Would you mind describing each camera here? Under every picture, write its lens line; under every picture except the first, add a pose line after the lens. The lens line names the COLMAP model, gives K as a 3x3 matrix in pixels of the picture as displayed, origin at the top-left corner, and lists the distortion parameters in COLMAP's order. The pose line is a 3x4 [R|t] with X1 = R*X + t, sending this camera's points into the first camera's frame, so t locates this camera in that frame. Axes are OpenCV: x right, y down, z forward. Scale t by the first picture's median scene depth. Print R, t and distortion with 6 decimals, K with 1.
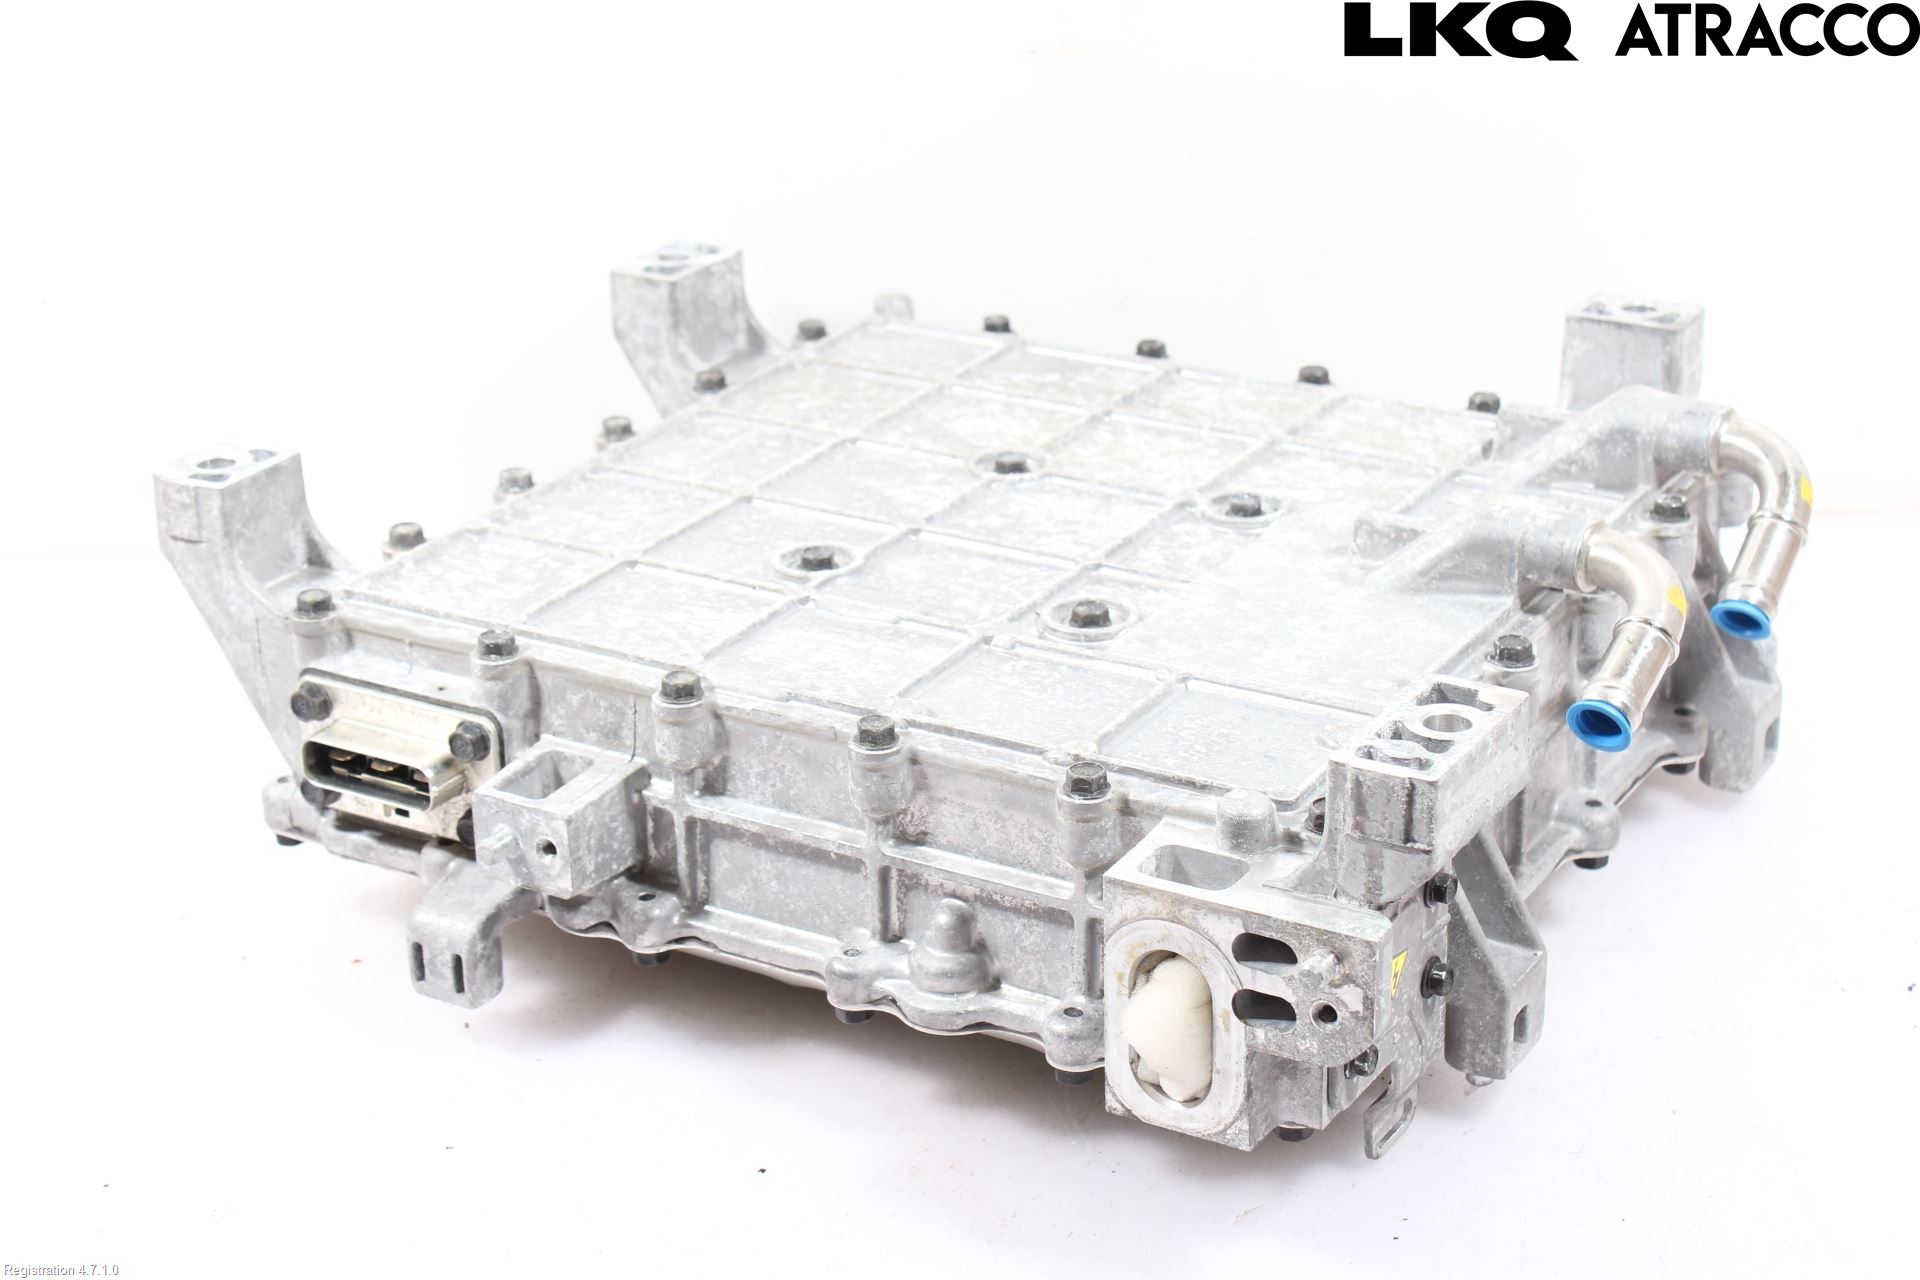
lens RADIAL K [[3450.3, 0, 960.0], [0, 3450.3, 640.0], [0, 0, 1]] dist [0.000831, -0.072636]
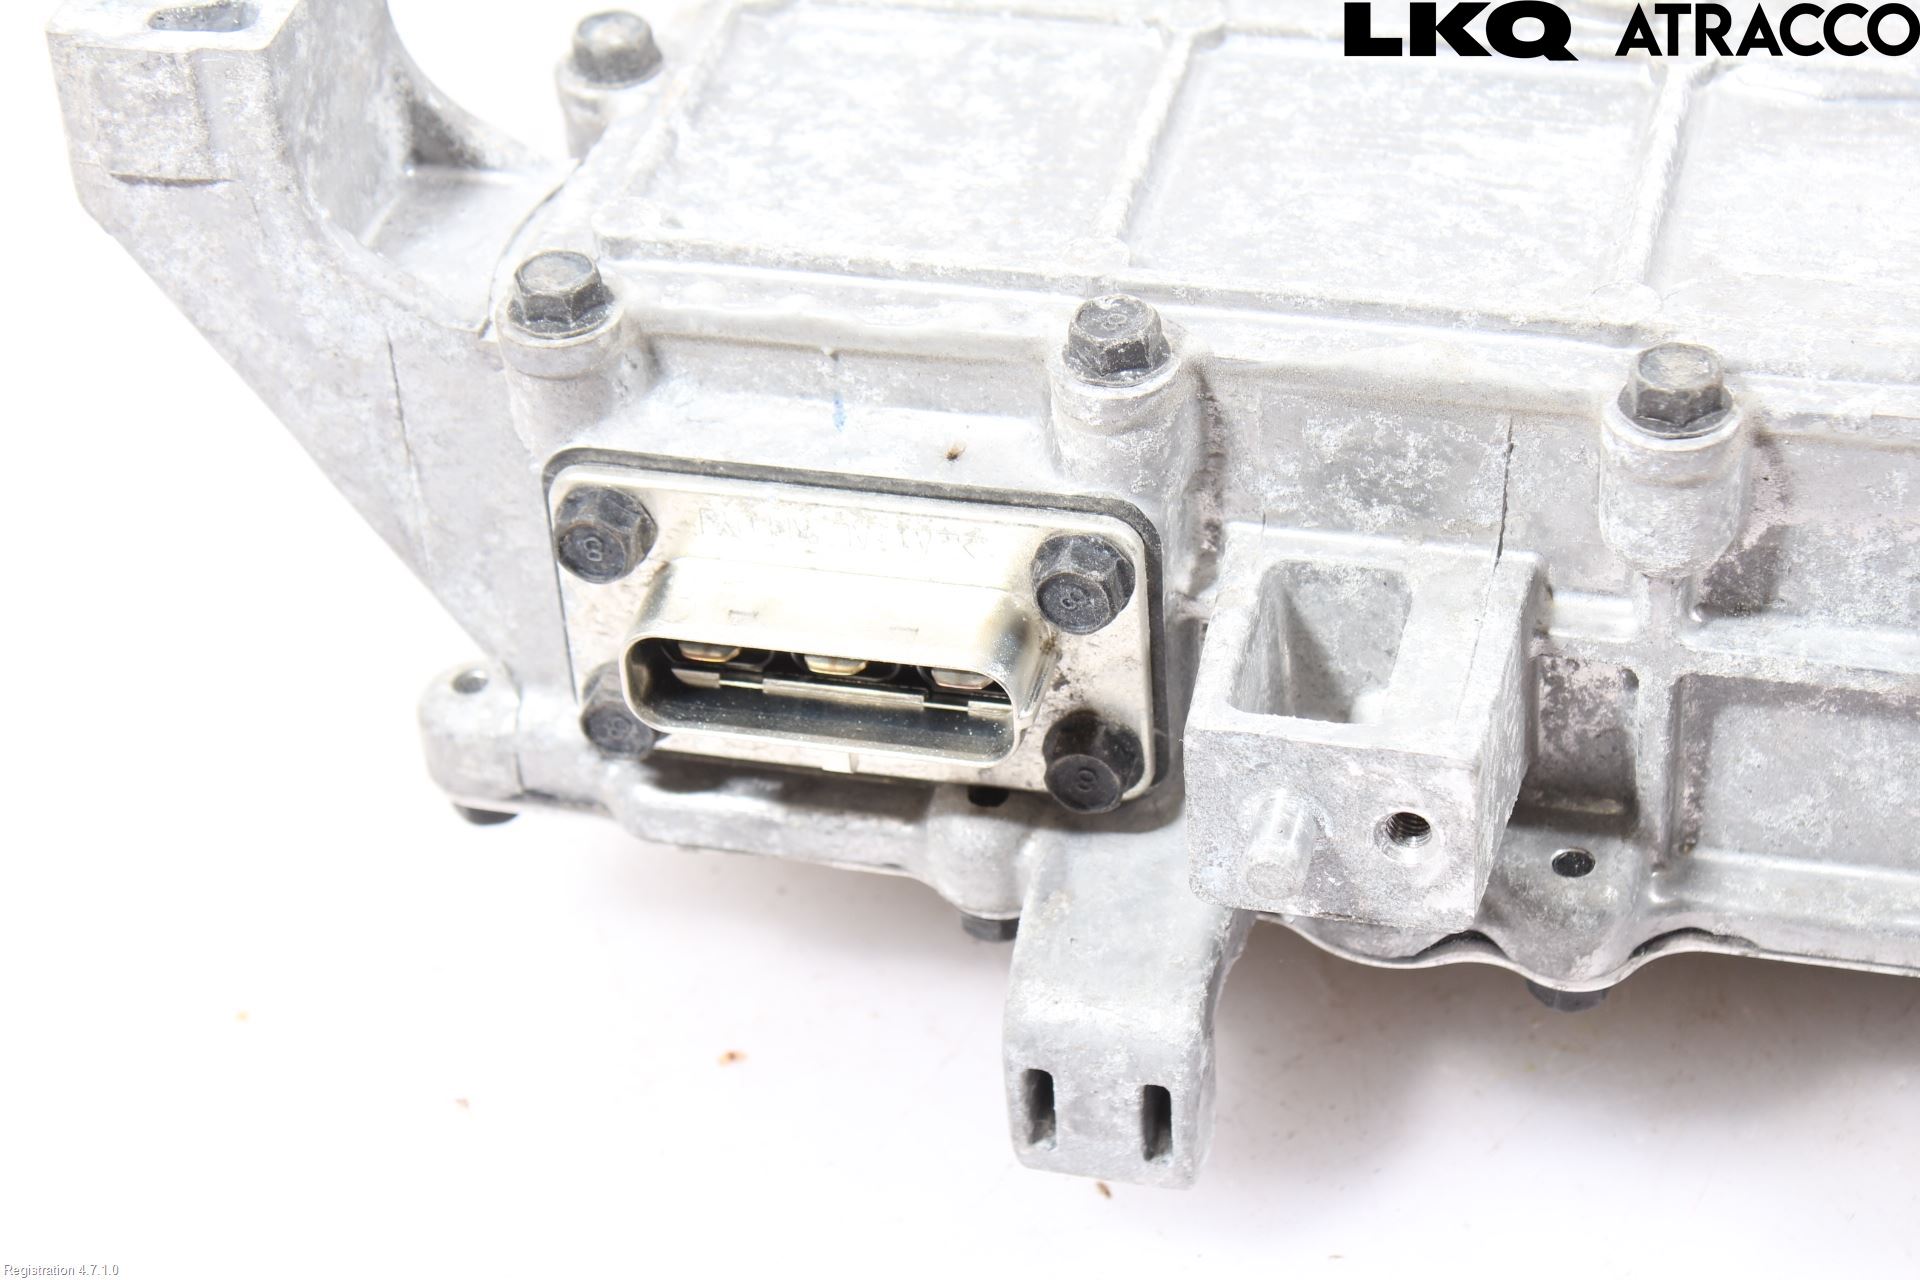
lens RADIAL K [[4311.8, 0, 960.0], [0, 4311.8, 640.0], [0, 0, 1]] dist [0.034303, -0.002892]
pose [[0.954310, -0.206259, 0.216217, -0.275384], [0.146388, 0.953495, 0.263474, -0.103641], [-0.260505, -0.219784, 0.940123, 0.535597]]
